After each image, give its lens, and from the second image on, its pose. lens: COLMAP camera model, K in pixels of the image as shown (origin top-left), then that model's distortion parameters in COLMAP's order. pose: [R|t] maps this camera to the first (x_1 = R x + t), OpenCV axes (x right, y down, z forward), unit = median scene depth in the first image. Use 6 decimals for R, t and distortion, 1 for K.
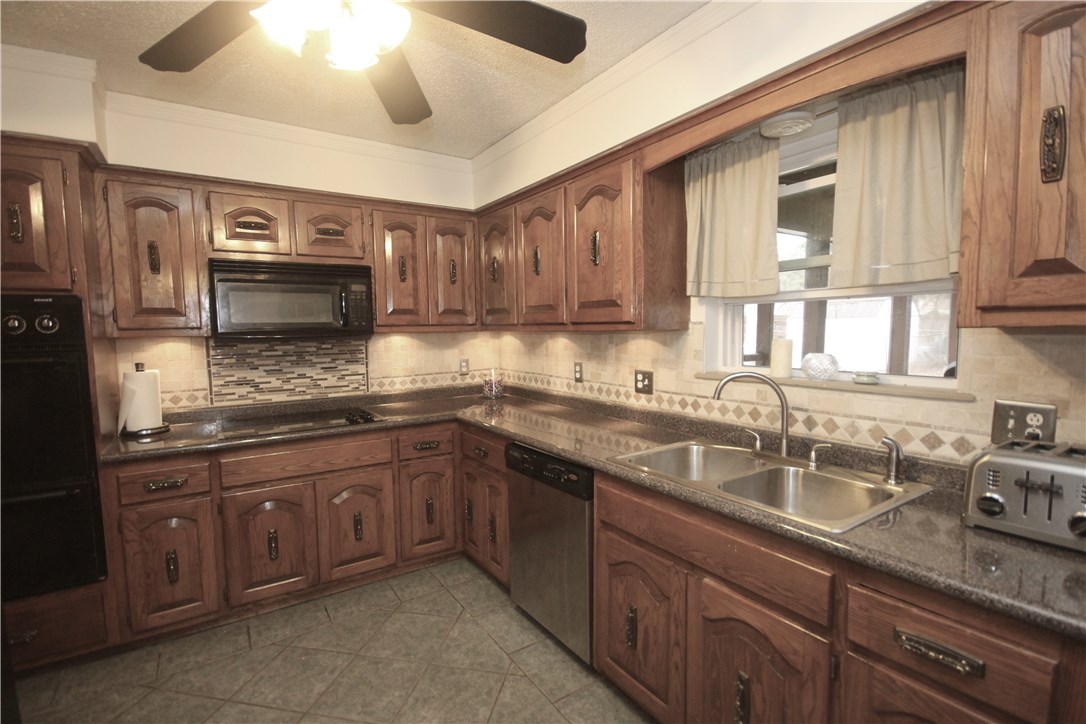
lens RADIAL K [[505.4, 0, 551.5], [0, 505.4, 368.2], [0, 0, 1]] dist [0.000513, -0.005261]
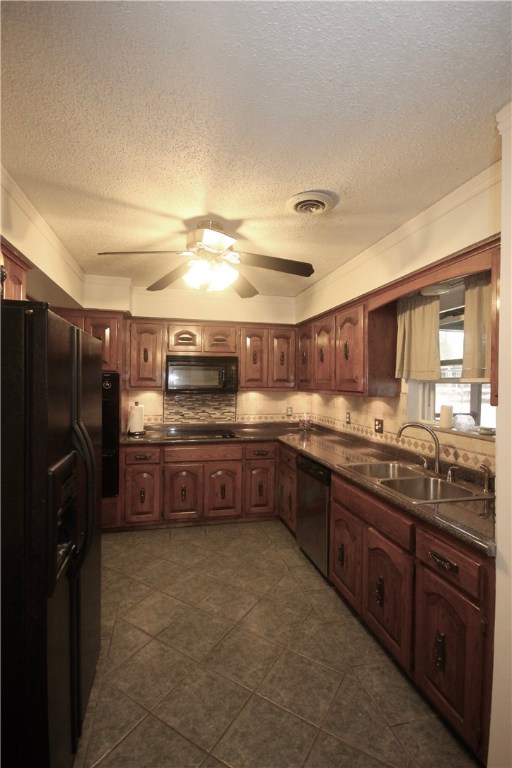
lens RADIAL K [[357.4, 0, 255.7], [0, 357.4, 384.6], [0, 0, 1]] dist [0.000513, -0.005261]
pose [[0.936838, 0.027263, -0.348700, 0.215181], [-0.053012, 0.996508, -0.064512, -0.012306], [0.345723, 0.078923, 0.935012, -0.290025]]
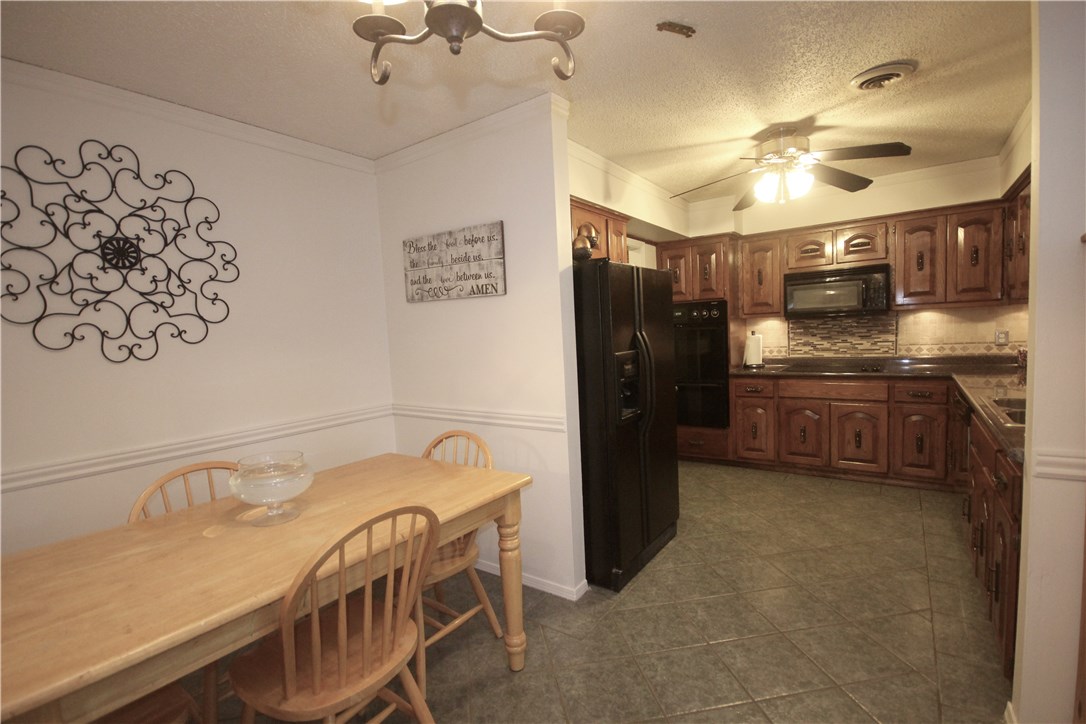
lens RADIAL K [[505.4, 0, 543.5], [0, 505.4, 375.5], [0, 0, 1]] dist [0.000513, -0.005261]
pose [[0.359176, 0.079024, -0.929918, 0.731745], [-0.030317, 0.996871, 0.073003, 0.042448], [0.932777, 0.001971, 0.360448, -0.473150]]
